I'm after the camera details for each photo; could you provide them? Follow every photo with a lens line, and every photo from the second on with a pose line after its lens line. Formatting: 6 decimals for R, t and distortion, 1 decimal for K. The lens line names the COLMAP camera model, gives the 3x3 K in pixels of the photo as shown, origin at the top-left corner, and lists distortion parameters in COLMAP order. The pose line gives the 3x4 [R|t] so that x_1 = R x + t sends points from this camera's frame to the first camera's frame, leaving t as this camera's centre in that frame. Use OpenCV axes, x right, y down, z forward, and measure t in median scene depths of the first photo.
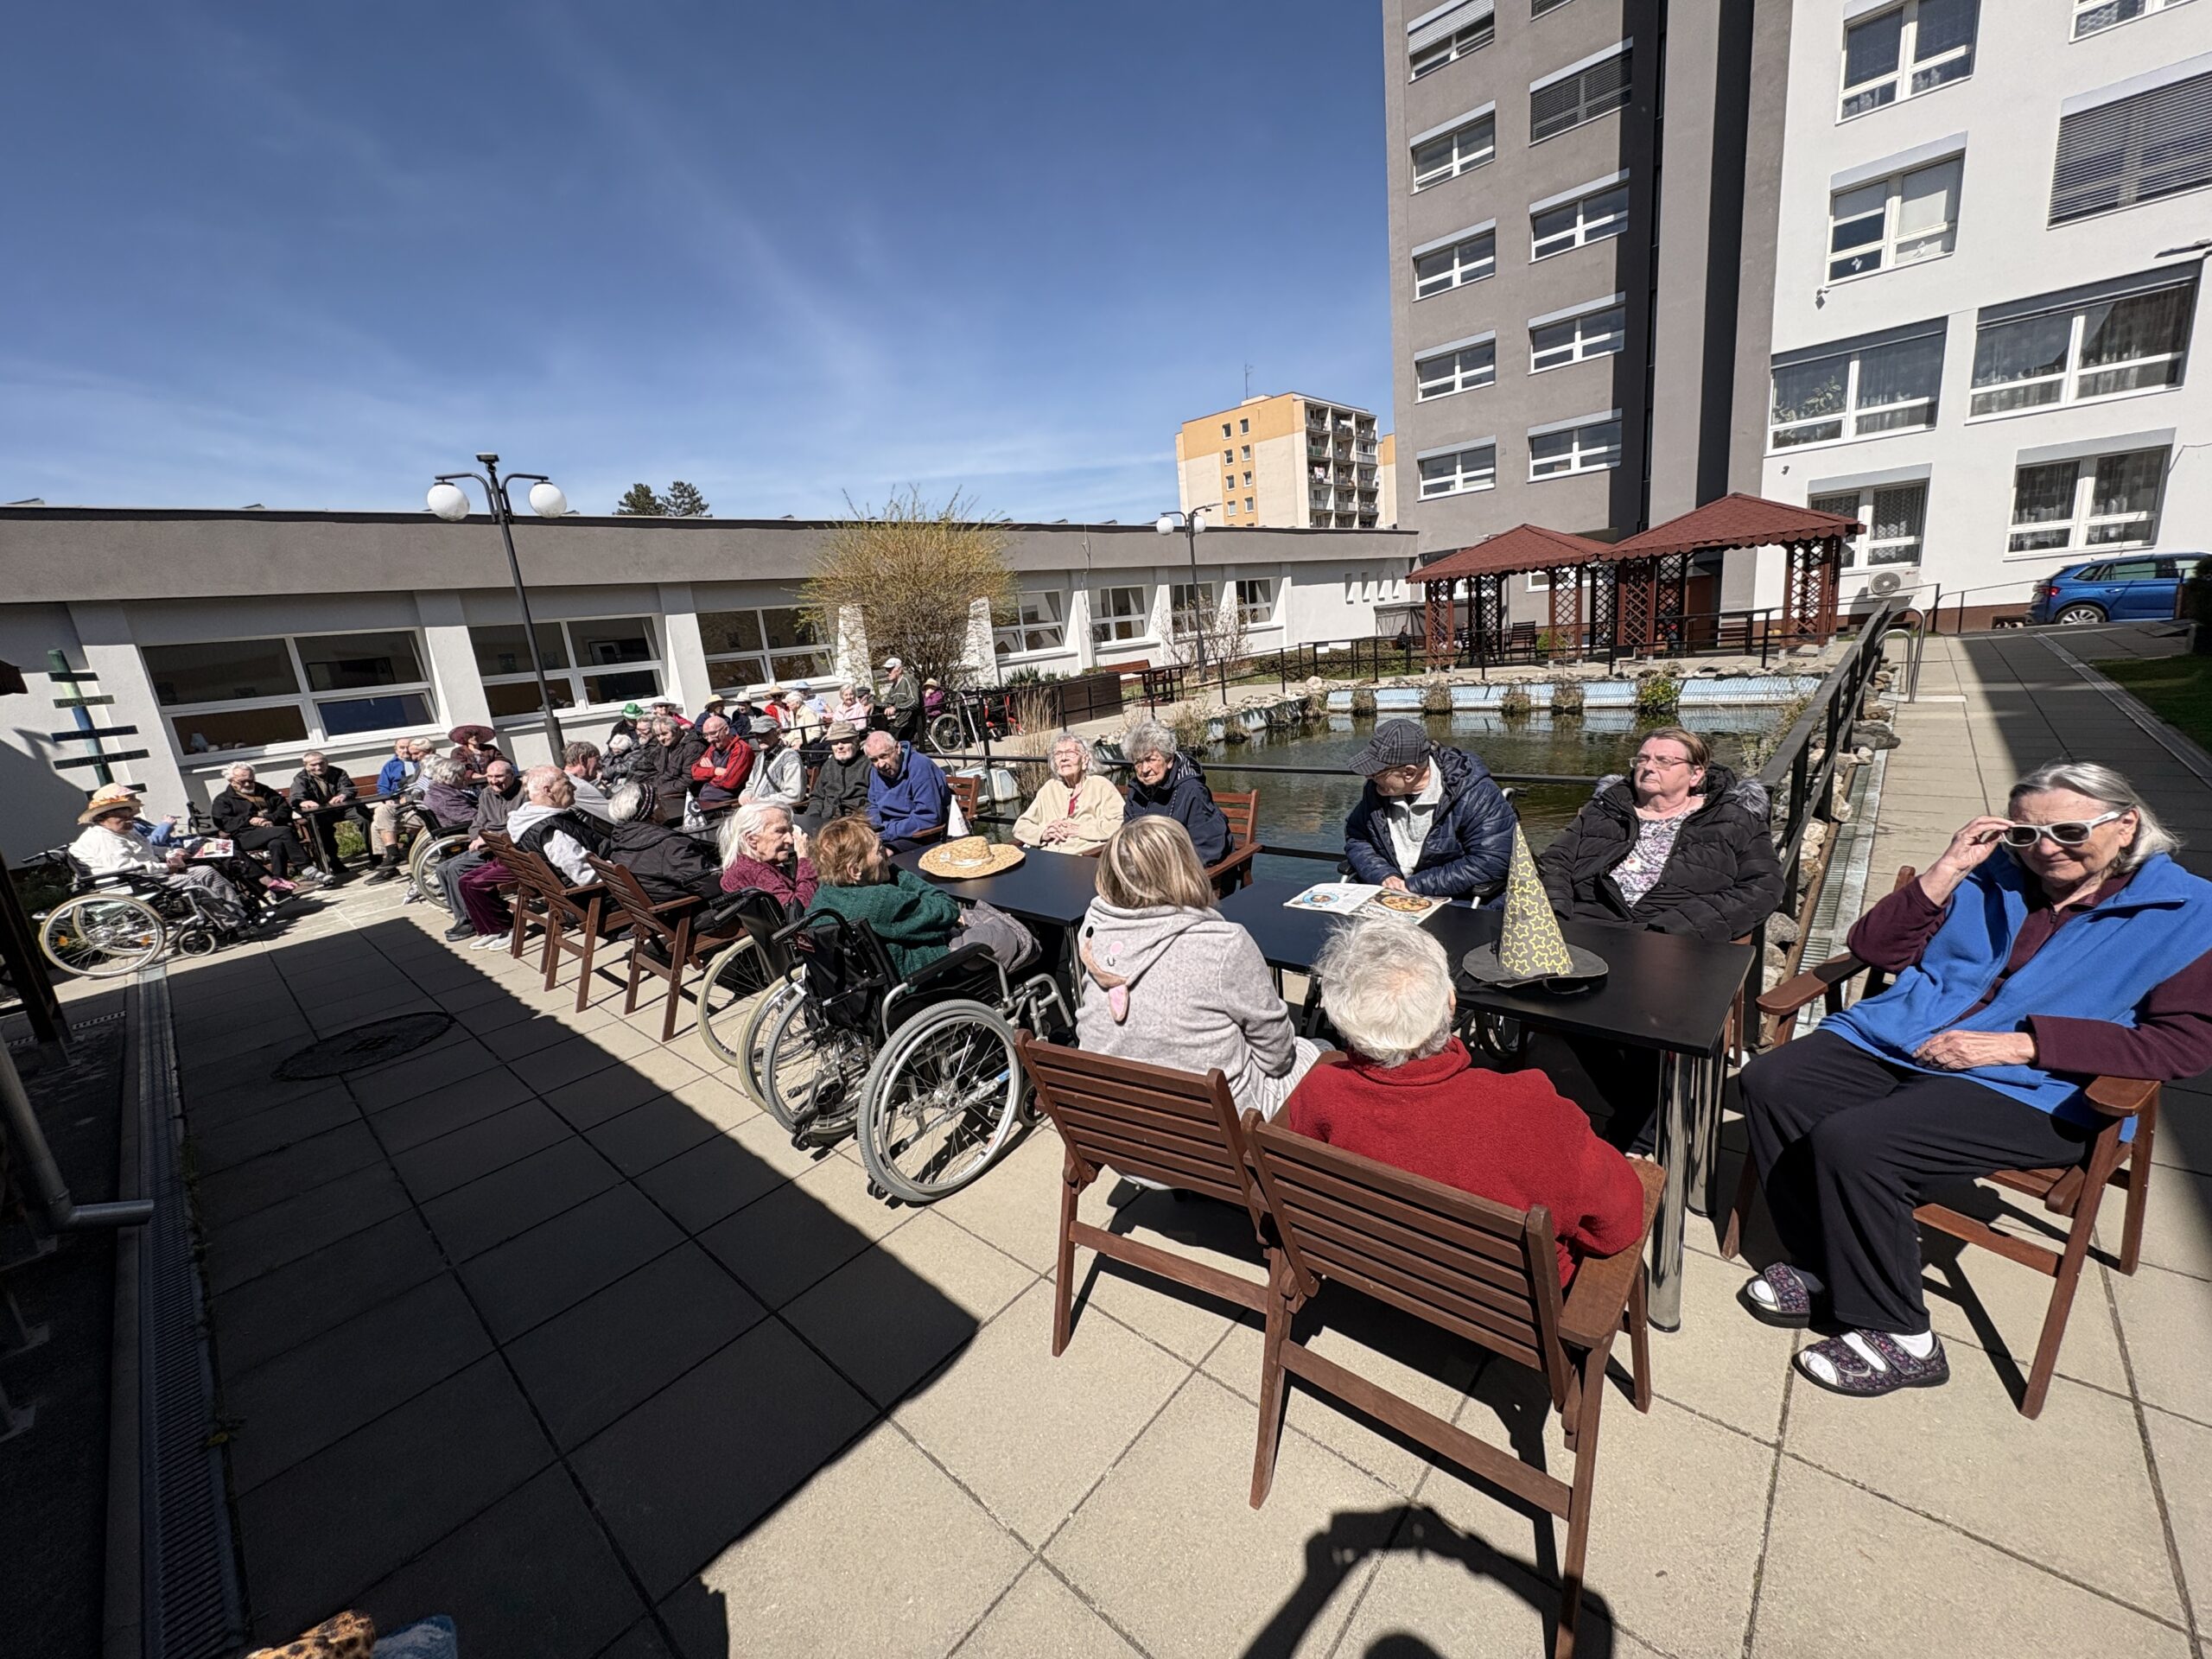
lens RADIAL K [[905.8, 0, 1123.0], [0, 905.8, 838.8], [0, 0, 1]] dist [0.000450, 0.000223]
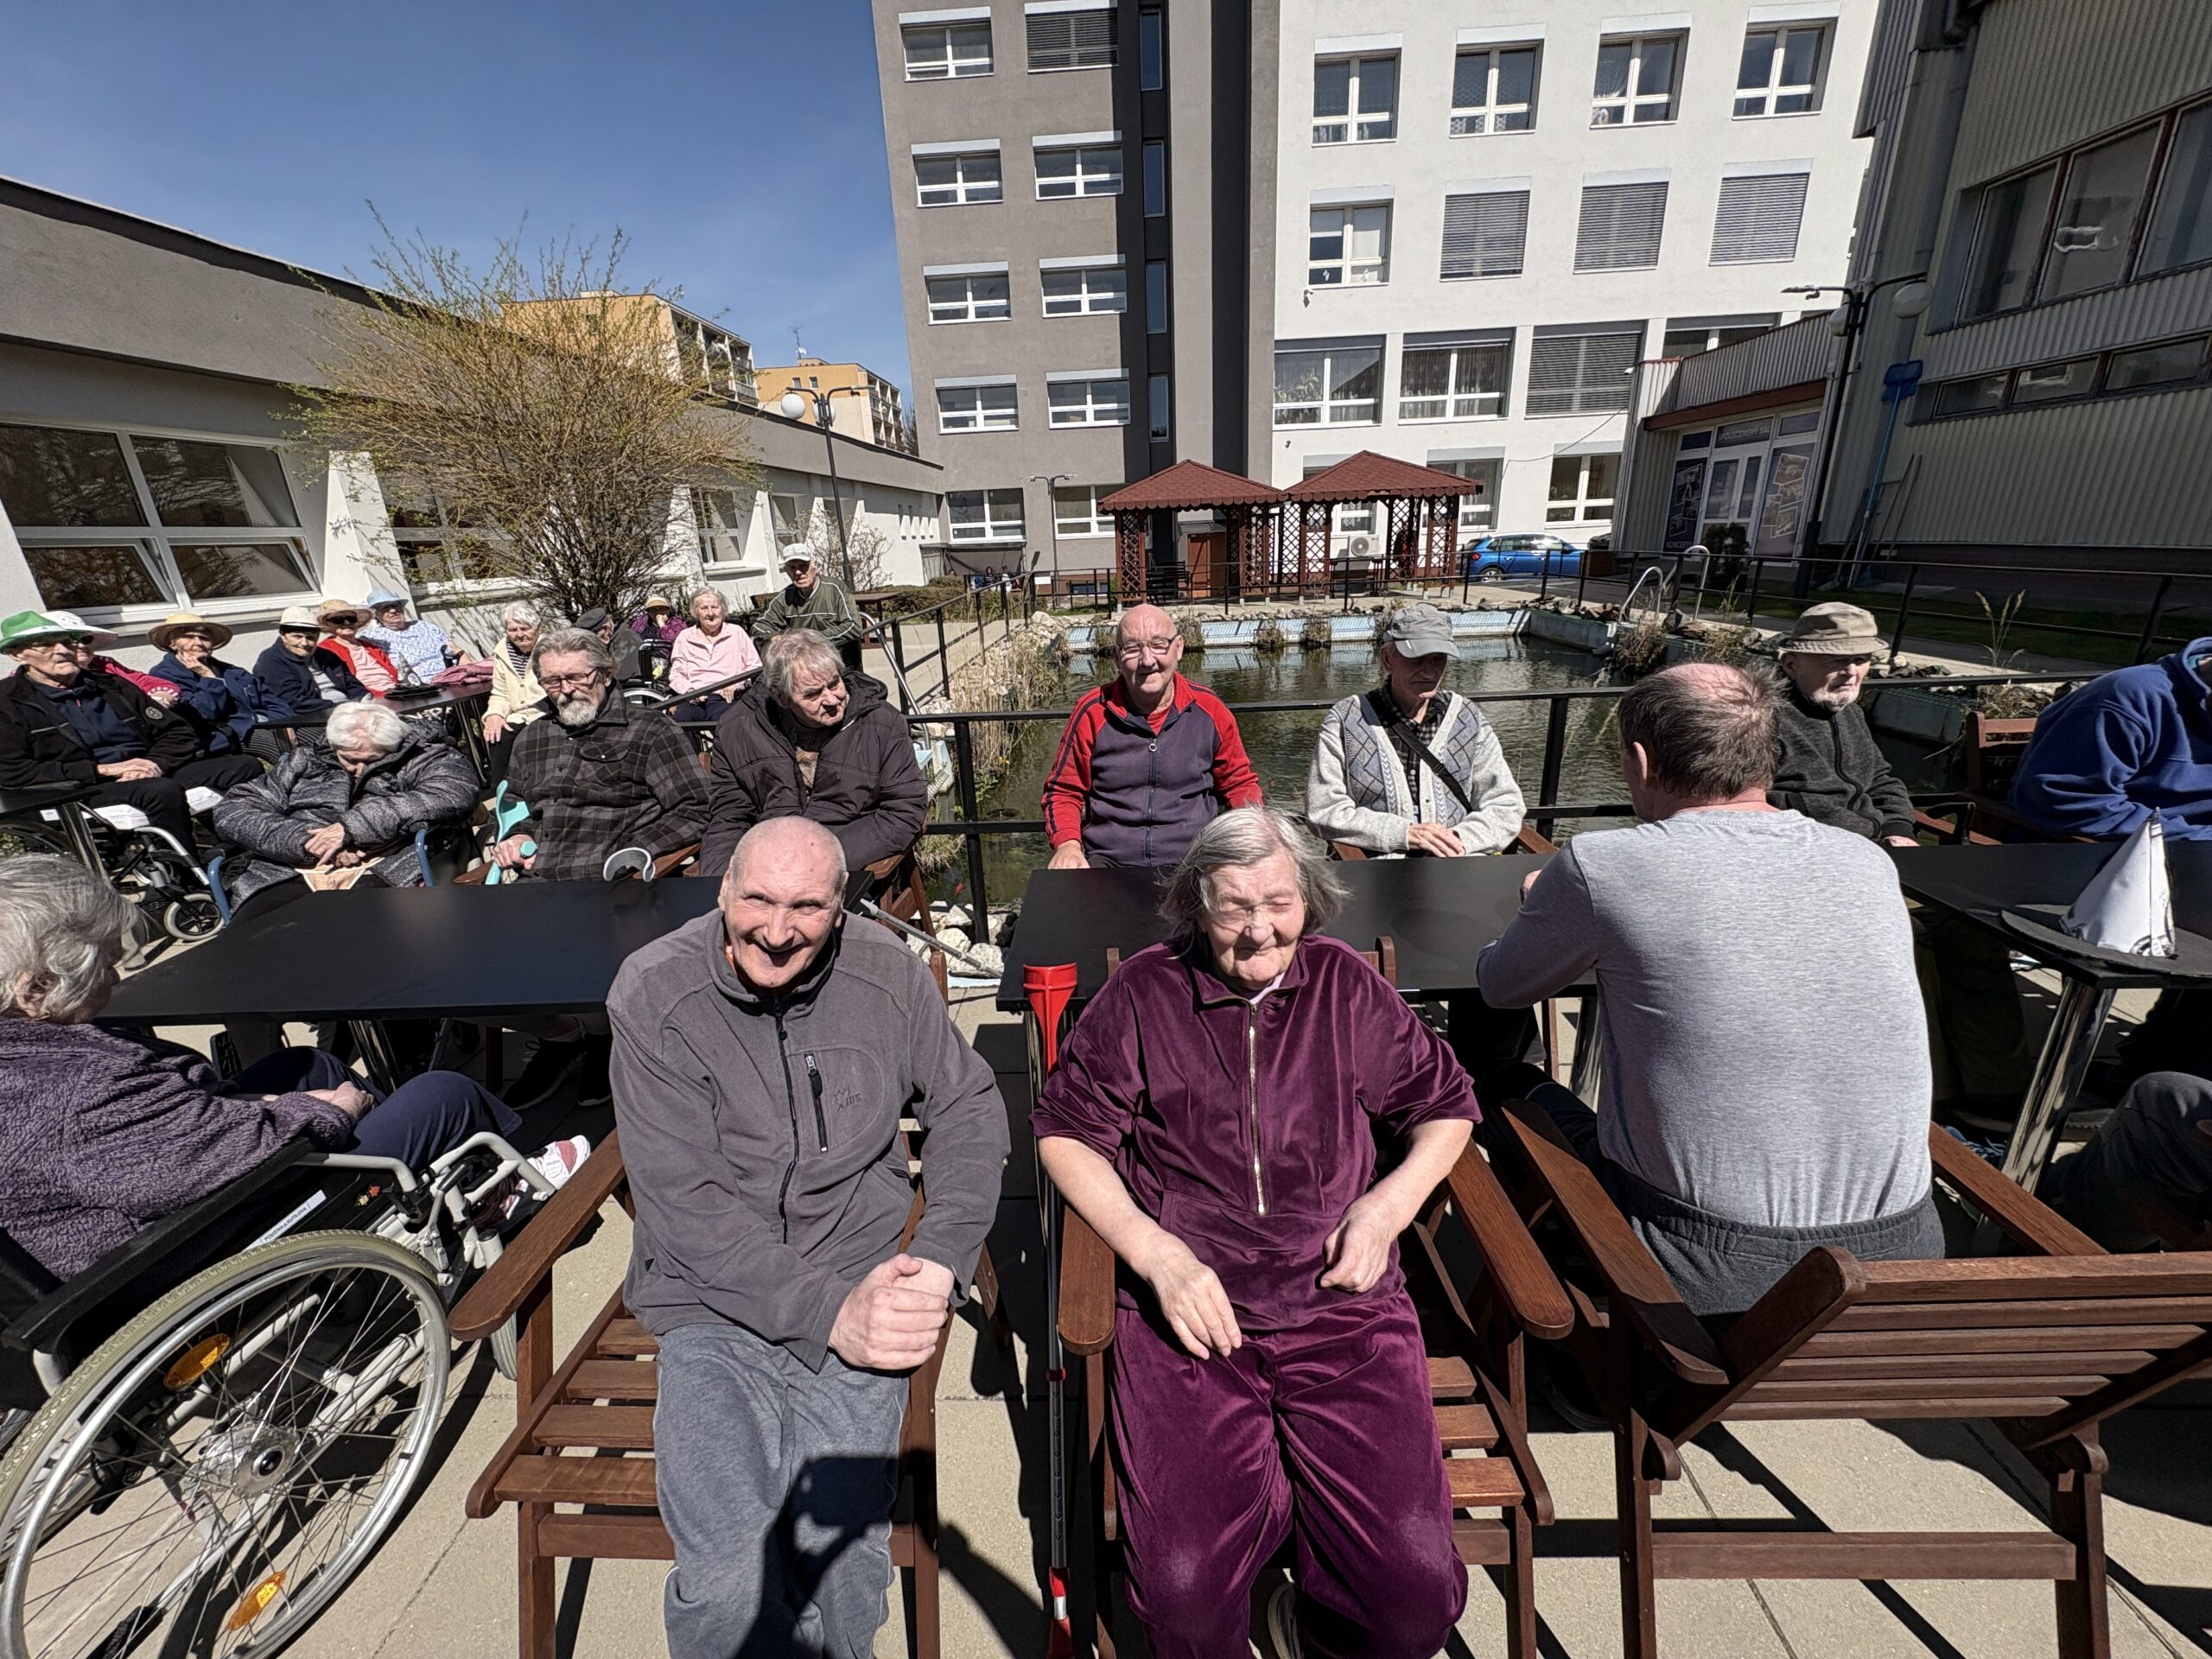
lens RADIAL K [[905.8, 0, 1095.5], [0, 905.8, 852.4], [0, 0, 1]] dist [0.000450, 0.000223]
pose [[0.781449, -0.143979, 0.607130, -0.278254], [0.107446, 0.989529, 0.096369, -0.022186], [-0.614648, -0.010074, 0.788737, 0.230180]]
